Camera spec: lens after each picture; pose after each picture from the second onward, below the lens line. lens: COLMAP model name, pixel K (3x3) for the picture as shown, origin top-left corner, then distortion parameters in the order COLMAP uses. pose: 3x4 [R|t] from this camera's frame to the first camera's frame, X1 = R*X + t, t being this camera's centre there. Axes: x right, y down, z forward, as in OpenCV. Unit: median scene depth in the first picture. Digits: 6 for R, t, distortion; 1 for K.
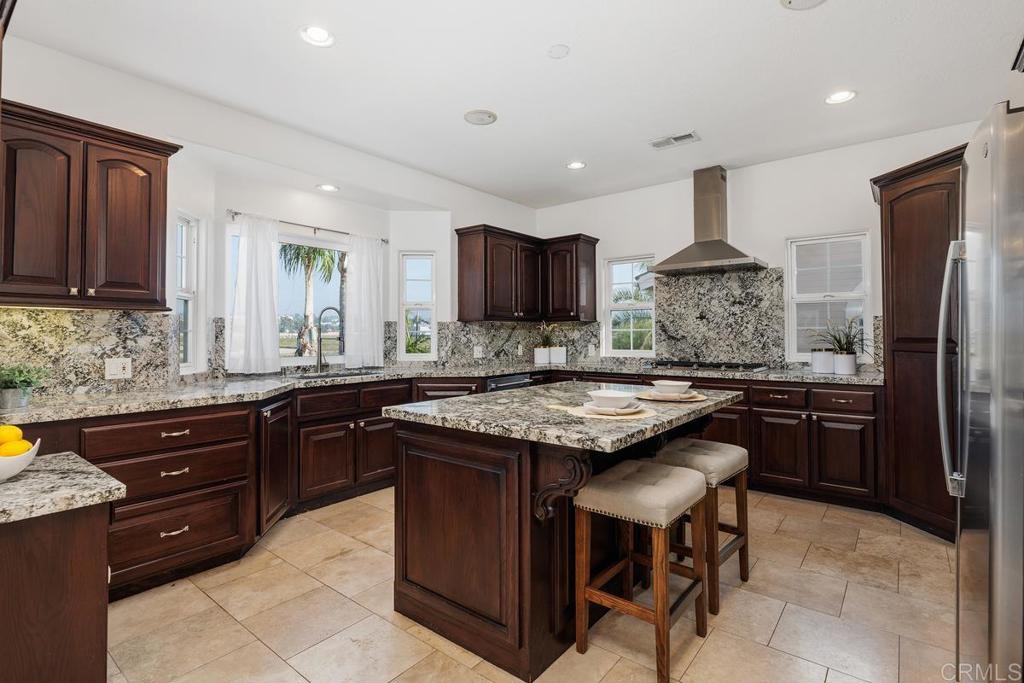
lens RADIAL K [[492.1, 0, 515.6], [0, 492.1, 326.4], [0, 0, 1]] dist [-0.002111, -0.000225]
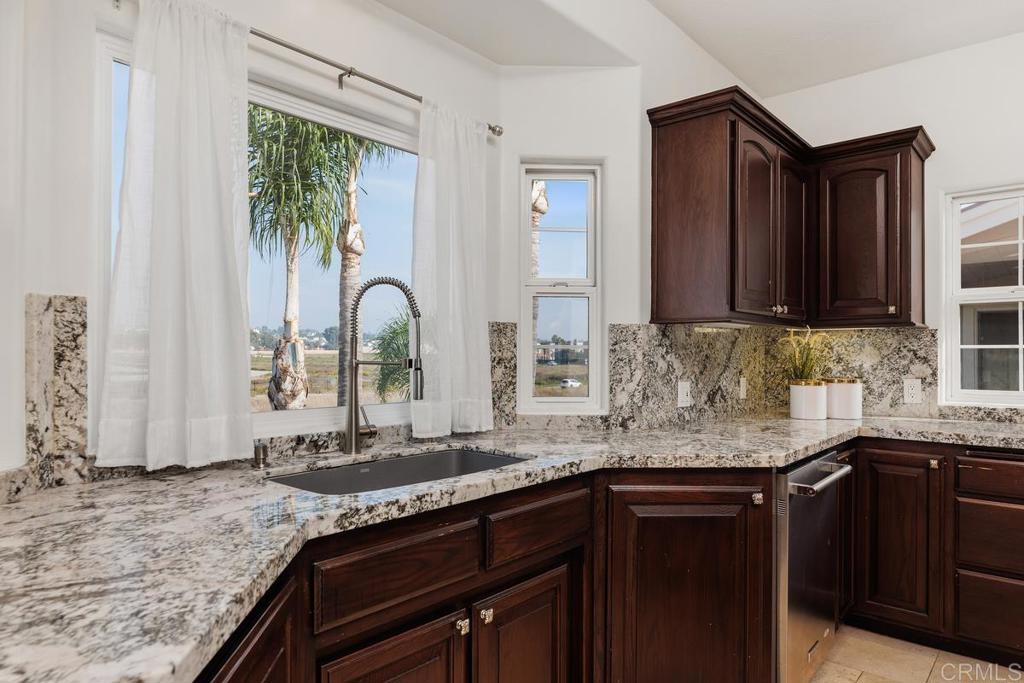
lens RADIAL K [[633.3, 0, 512.5], [0, 633.3, 346.2], [0, 0, 1]] dist [-0.002374, -0.001236]
pose [[0.998996, 0.007247, -0.044209, -0.218229], [-0.007102, 0.999969, 0.003435, 0.008508], [0.044232, -0.003118, 0.999016, 0.444320]]
